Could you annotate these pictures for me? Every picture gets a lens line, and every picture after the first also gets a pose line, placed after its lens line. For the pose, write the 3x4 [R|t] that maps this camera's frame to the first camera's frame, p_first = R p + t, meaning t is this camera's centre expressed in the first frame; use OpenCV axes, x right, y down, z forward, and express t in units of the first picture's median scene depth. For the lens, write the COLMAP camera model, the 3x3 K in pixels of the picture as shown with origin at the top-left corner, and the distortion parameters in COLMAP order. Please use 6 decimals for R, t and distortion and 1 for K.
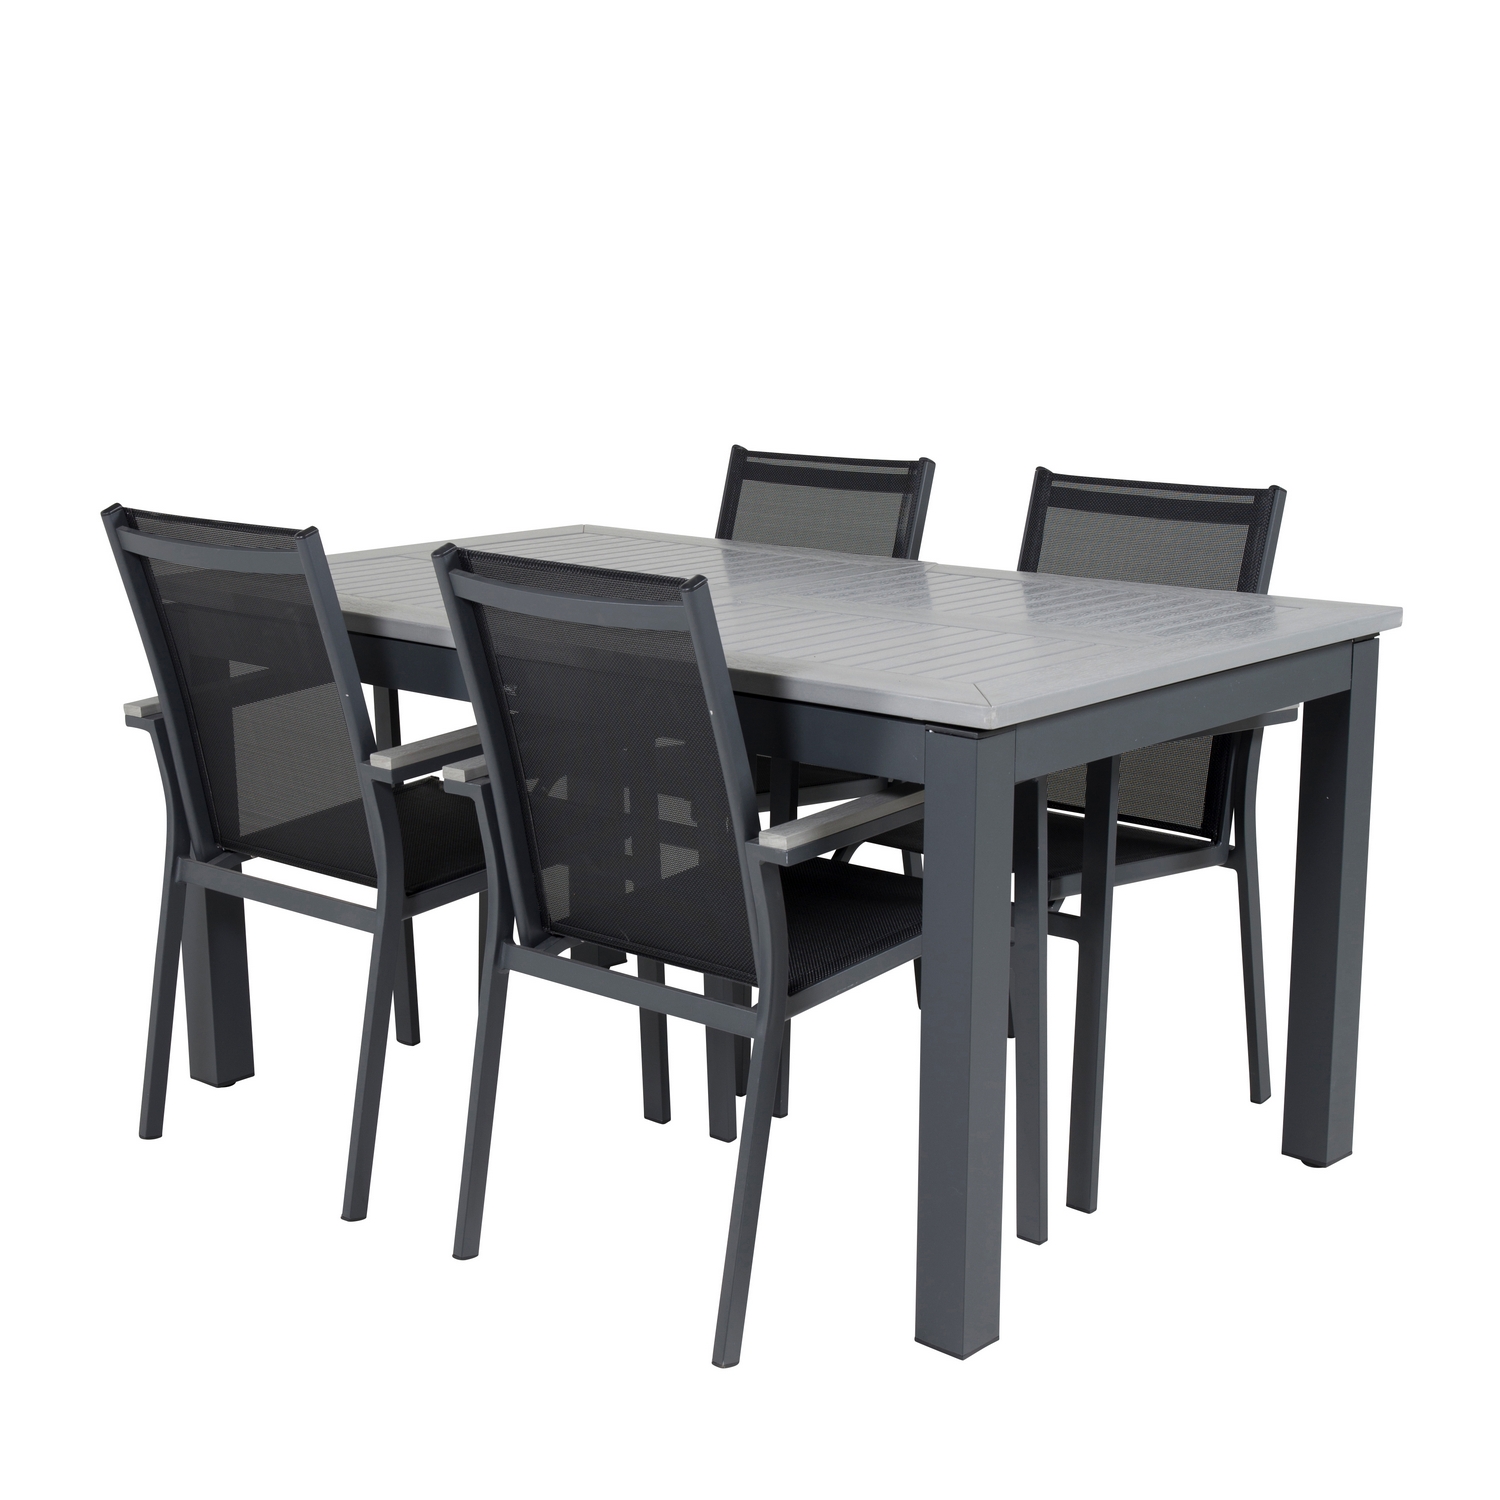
lens RADIAL K [[2420.4, 0, 748.7], [0, 2420.4, 746.2], [0, 0, 1]] dist [0.024896, 0.030078]
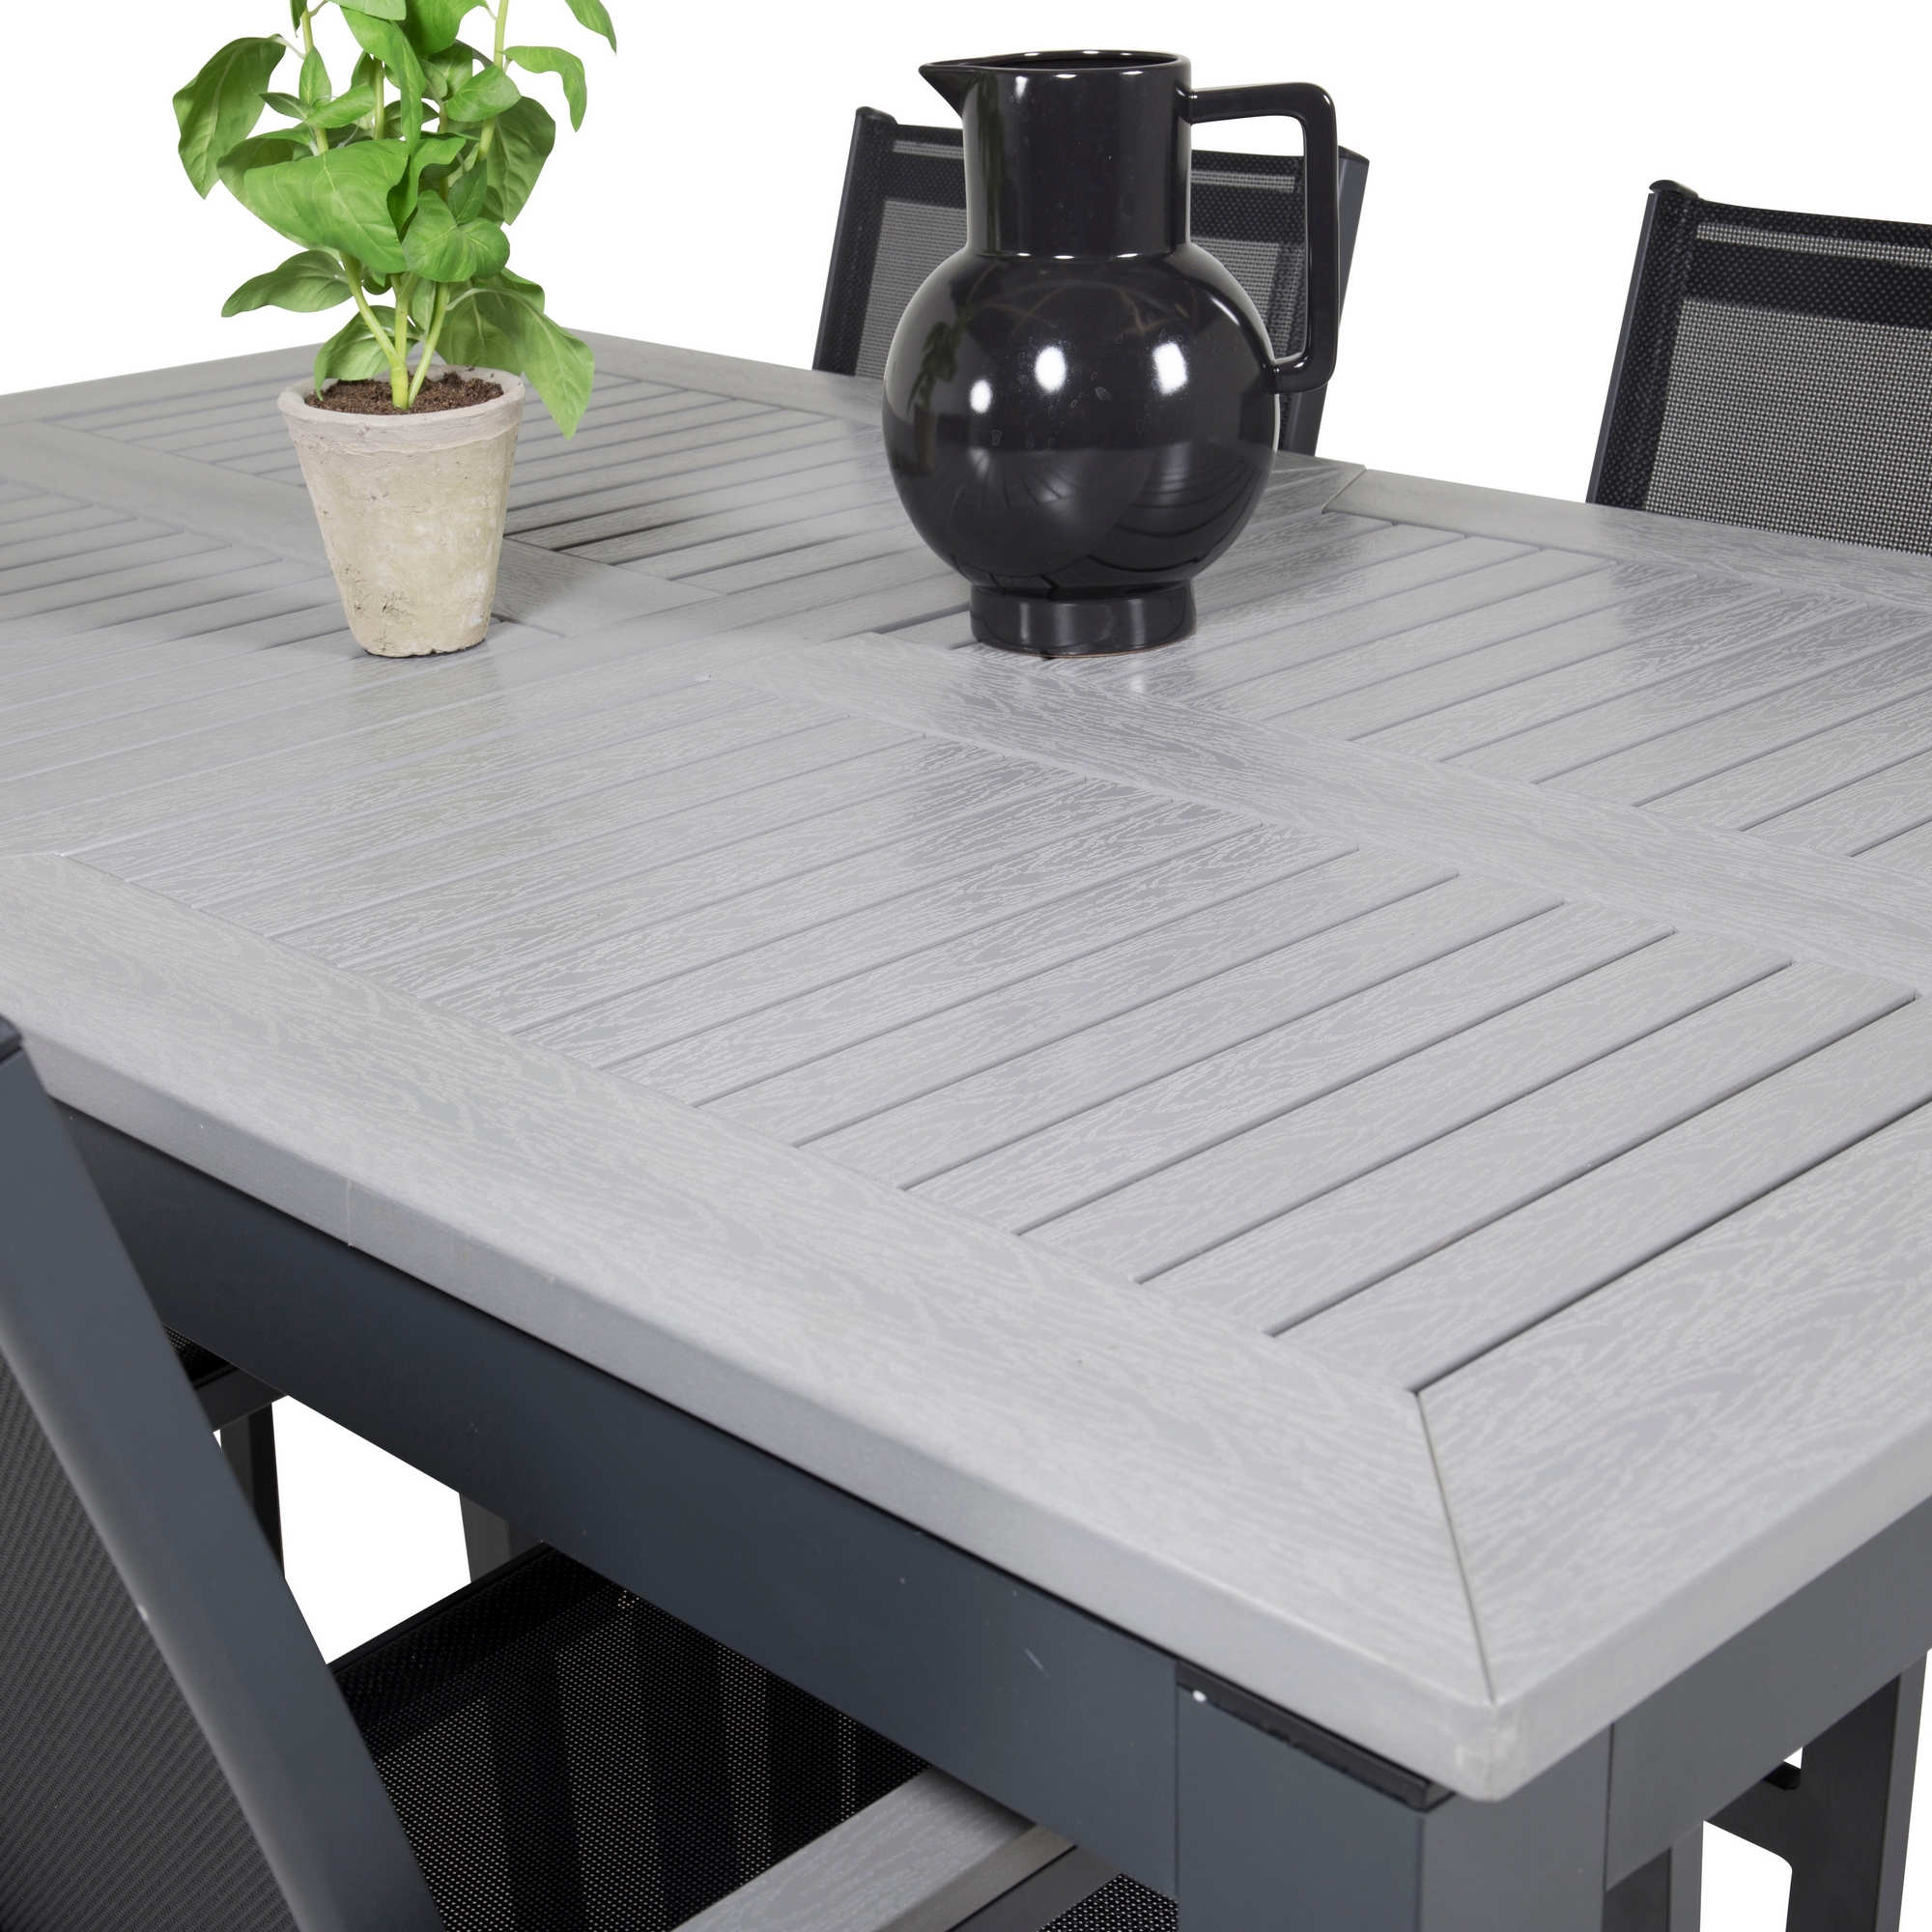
lens RADIAL K [[3278.2, 0, 966.1], [0, 3278.2, 971.4], [0, 0, 1]] dist [0.028914, 0.291447]
pose [[0.997967, -0.001945, -0.063697, 0.058162], [0.011783, 0.987929, 0.154456, -0.088773], [0.062627, -0.154892, 0.985944, 0.587645]]
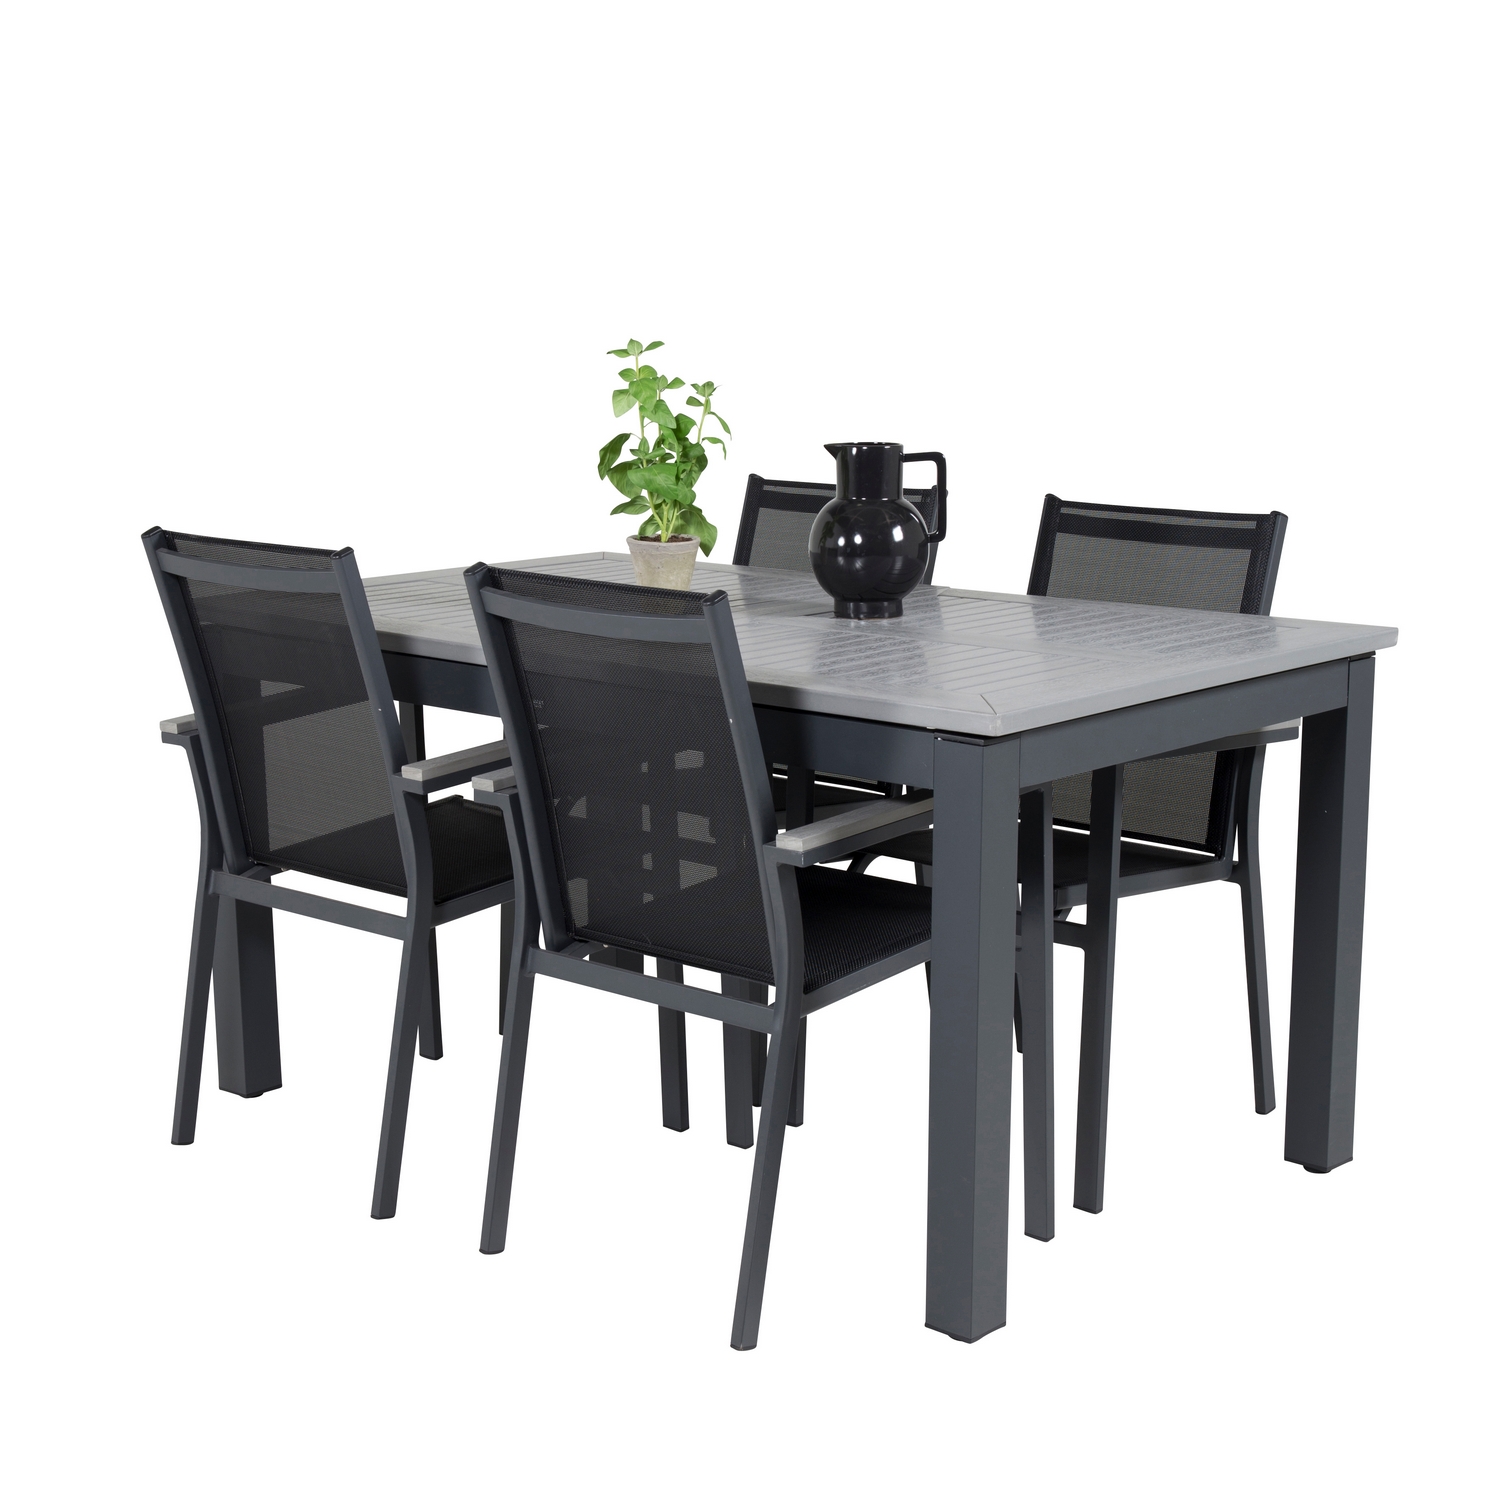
lens RADIAL K [[2545.2, 0, 750.1], [0, 2545.2, 754.2], [0, 0, 1]] dist [0.028914, 0.291447]
pose [[0.999989, 0.001299, -0.004468, -0.001779], [-0.001385, 0.999813, -0.019303, 0.018248], [0.004442, 0.019309, 0.999804, -0.088975]]
